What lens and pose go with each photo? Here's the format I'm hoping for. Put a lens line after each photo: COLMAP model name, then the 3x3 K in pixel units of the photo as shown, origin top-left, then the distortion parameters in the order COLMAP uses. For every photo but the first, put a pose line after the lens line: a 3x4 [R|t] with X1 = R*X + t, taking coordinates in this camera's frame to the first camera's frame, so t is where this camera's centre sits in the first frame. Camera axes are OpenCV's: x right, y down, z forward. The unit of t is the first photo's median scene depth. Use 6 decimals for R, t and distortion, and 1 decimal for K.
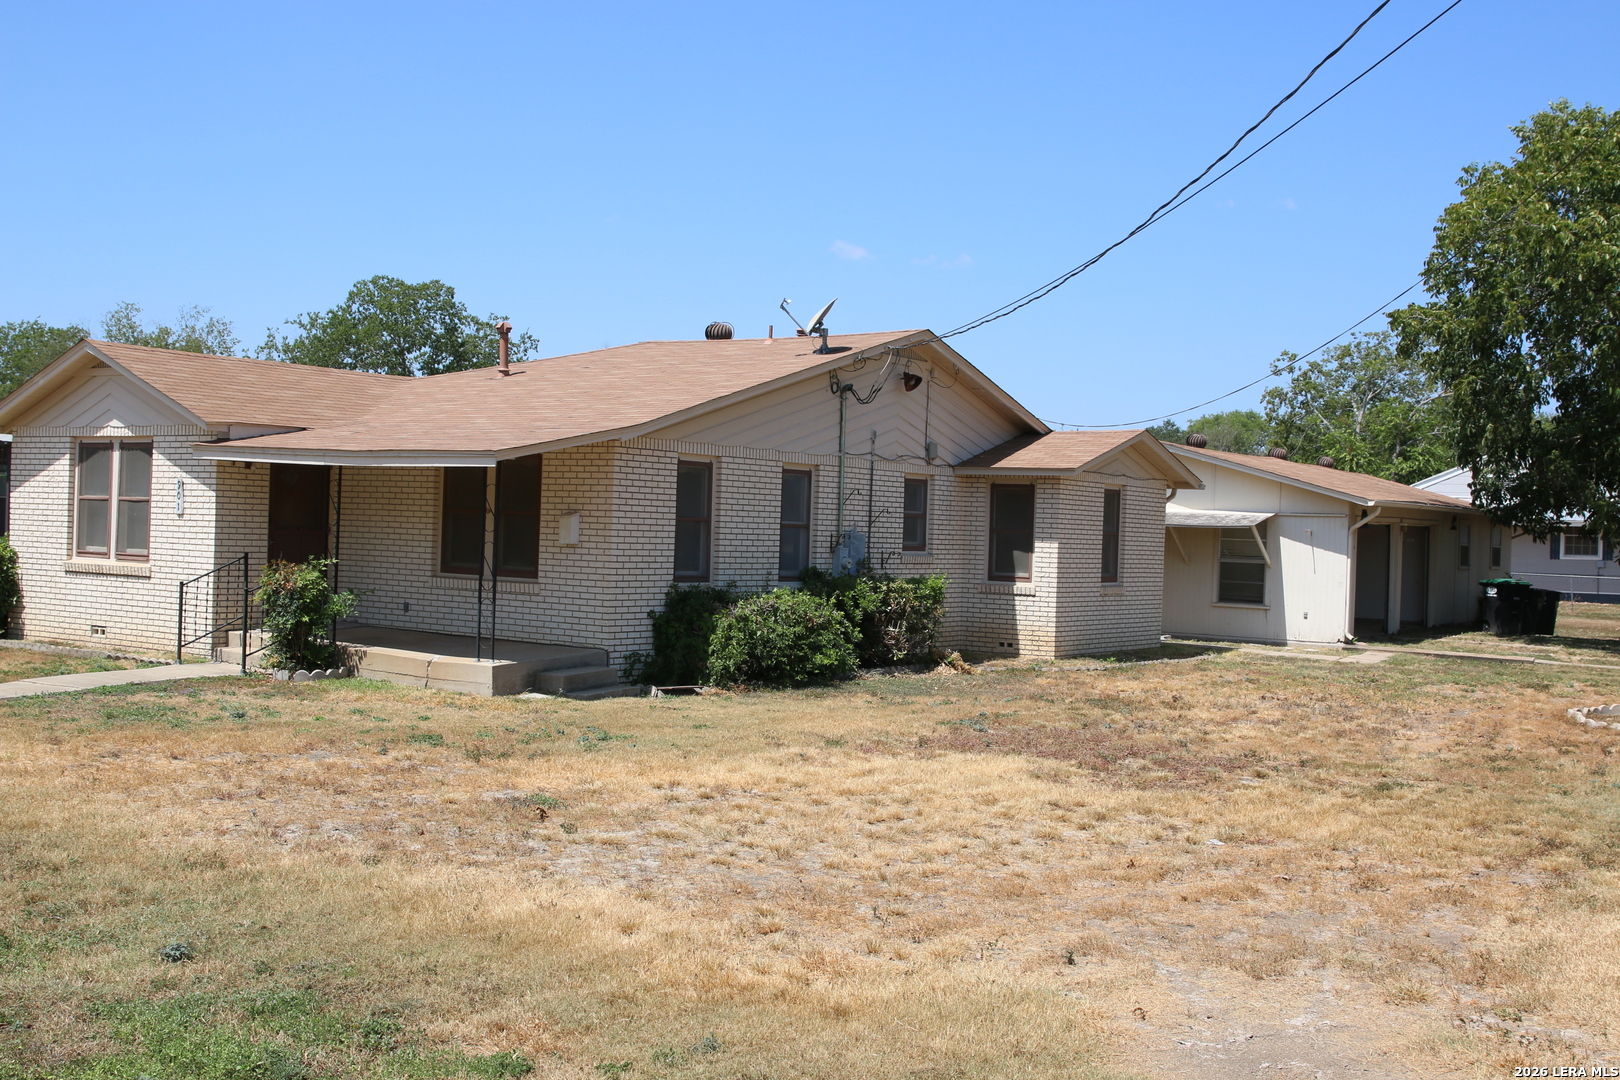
lens RADIAL K [[1789.6, 0, 798.6], [0, 1789.6, 546.3], [0, 0, 1]] dist [-0.079302, 0.000000]
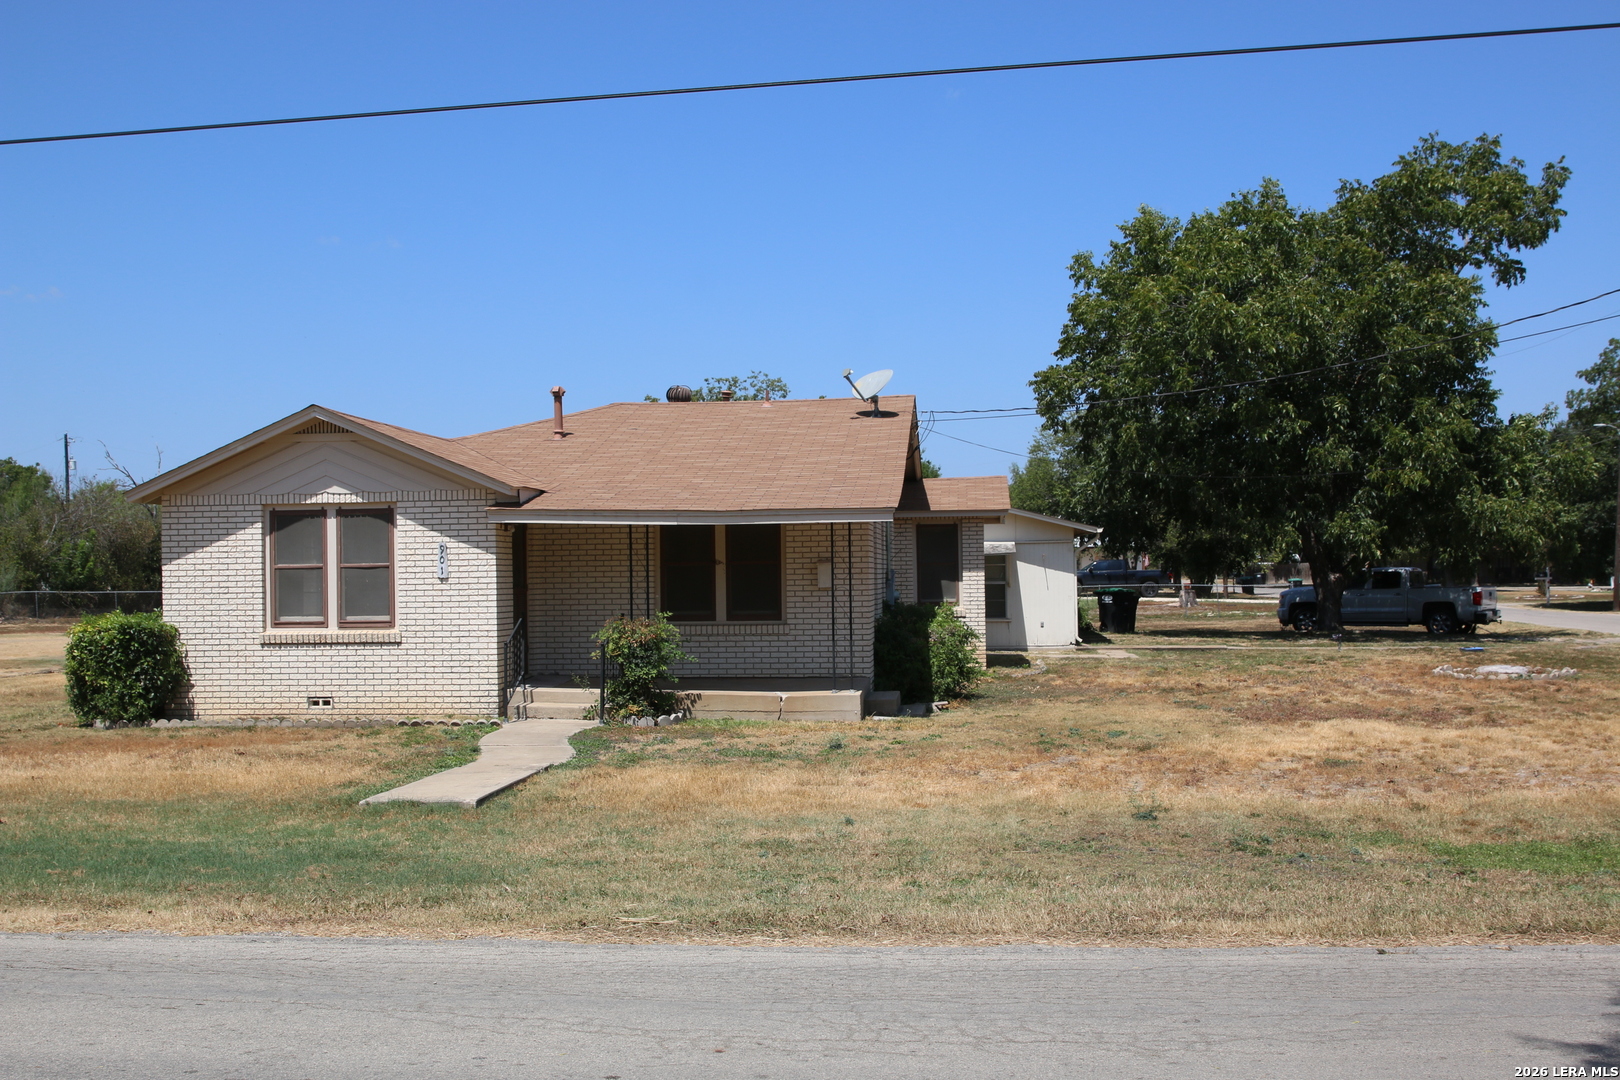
lens RADIAL K [[1789.6, 0, 797.5], [0, 1789.6, 541.2], [0, 0, 1]] dist [-0.079302, 0.000000]
pose [[0.878911, -0.036552, 0.475583, -0.631733], [0.048051, 0.998772, -0.012039, -0.016641], [-0.474559, 0.033434, 0.879588, 0.005647]]
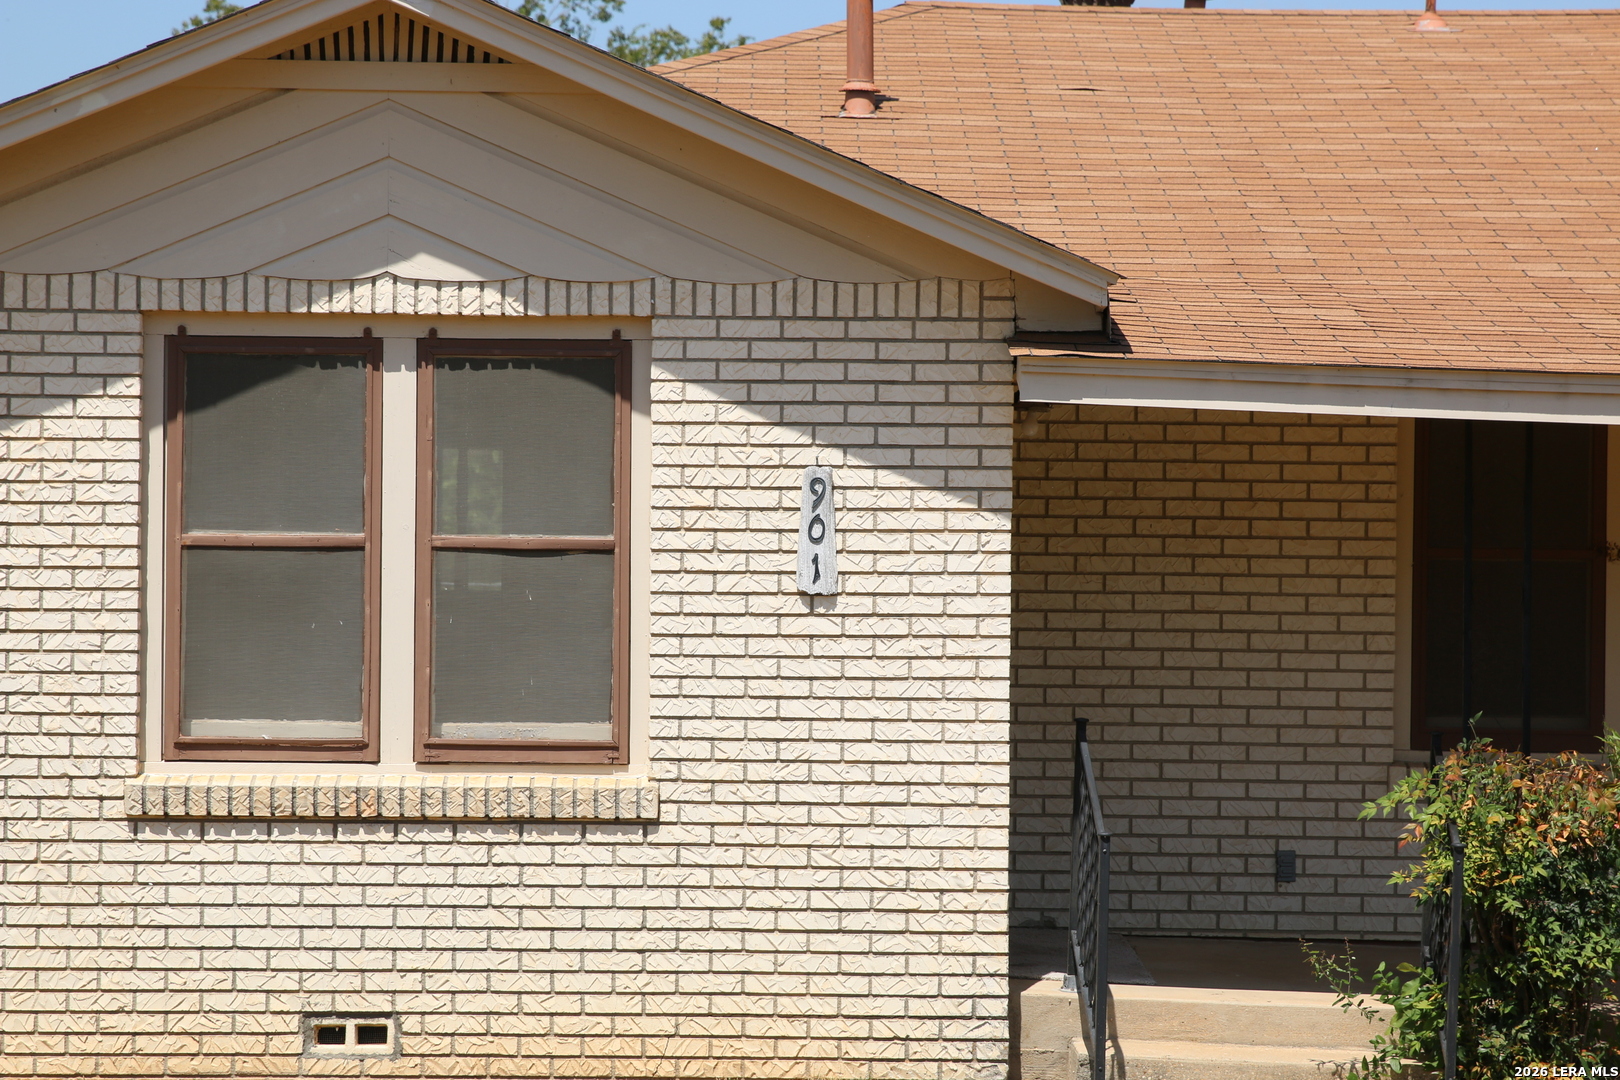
lens RADIAL K [[4879.7, 0, 806.5], [0, 4879.7, 532.4], [0, 0, 1]] dist [0.202225, 0.000000]
pose [[0.821215, -0.026674, 0.569996, -0.768679], [0.023128, 0.999642, 0.013458, -0.037374], [-0.570151, 0.002131, 0.821537, 0.343613]]
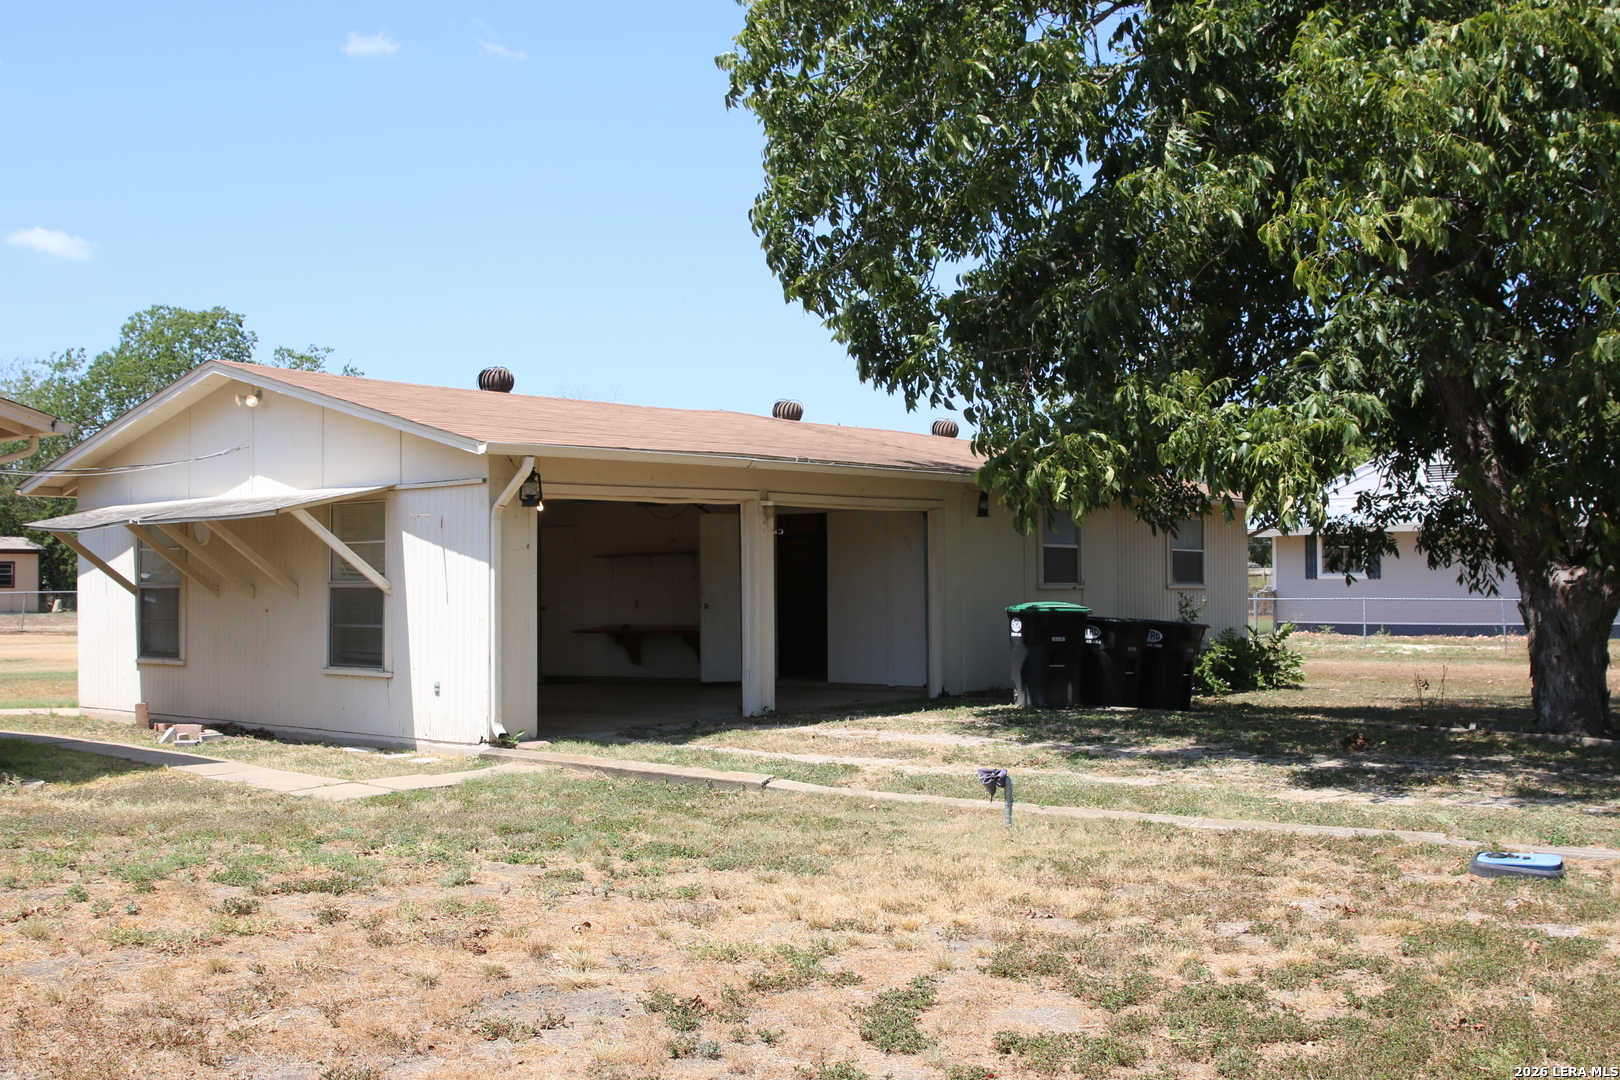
lens RADIAL K [[1789.6, 0, 806.8], [0, 1789.6, 541.3], [0, 0, 1]] dist [-0.079302, 0.000000]
pose [[0.993619, -0.040783, -0.105154, 0.632433], [0.036598, 0.998471, -0.041418, 0.032175], [0.106683, 0.037305, 0.993593, 0.745464]]
